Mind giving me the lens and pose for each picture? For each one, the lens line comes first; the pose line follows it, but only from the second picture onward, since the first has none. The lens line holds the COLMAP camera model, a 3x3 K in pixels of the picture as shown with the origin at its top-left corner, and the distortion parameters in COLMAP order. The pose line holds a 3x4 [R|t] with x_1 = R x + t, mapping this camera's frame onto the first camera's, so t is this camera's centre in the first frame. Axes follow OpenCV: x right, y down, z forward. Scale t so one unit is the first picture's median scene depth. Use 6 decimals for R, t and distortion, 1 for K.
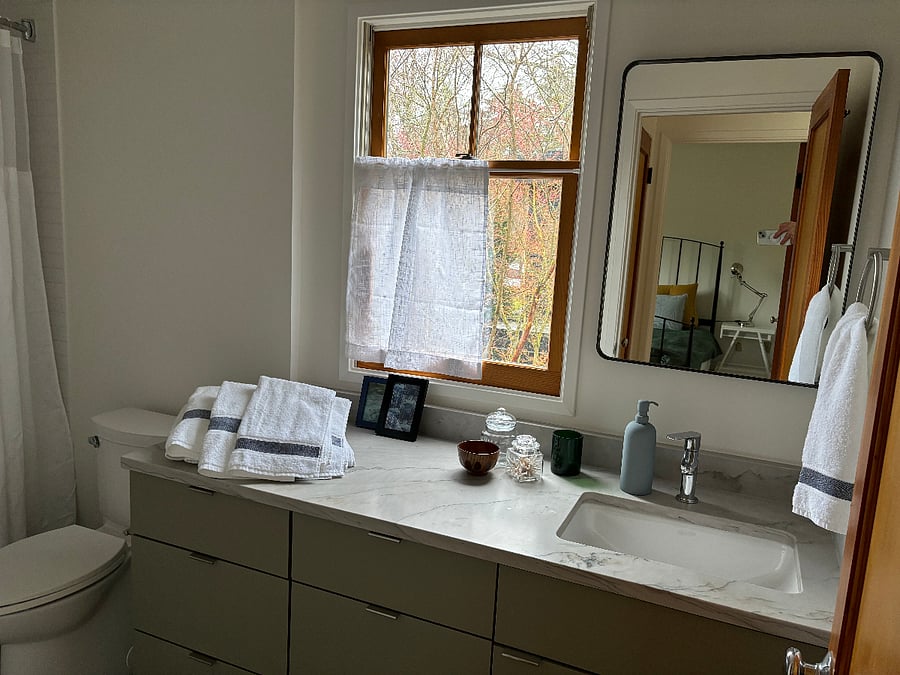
lens RADIAL K [[678.3, 0, 450.0], [0, 678.3, 337.5], [0, 0, 1]] dist [0.008555, 0.005173]
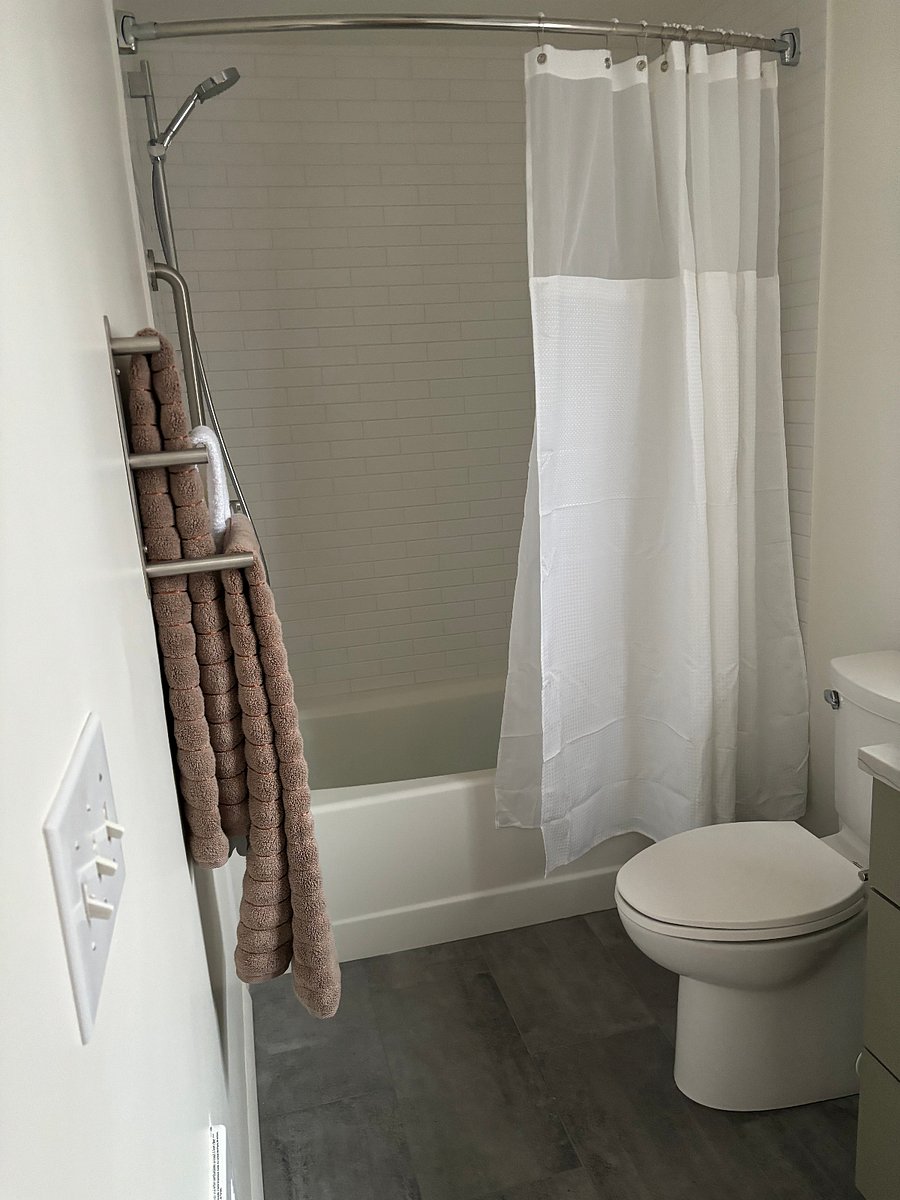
lens RADIAL K [[904.4, 0, 450.0], [0, 904.4, 600.0], [0, 0, 1]] dist [0.008555, 0.005173]
pose [[0.600113, 0.095724, -0.794167, -0.081461], [-0.035130, 0.995010, 0.093387, -0.002113], [0.799143, -0.028143, 0.600482, 0.219372]]
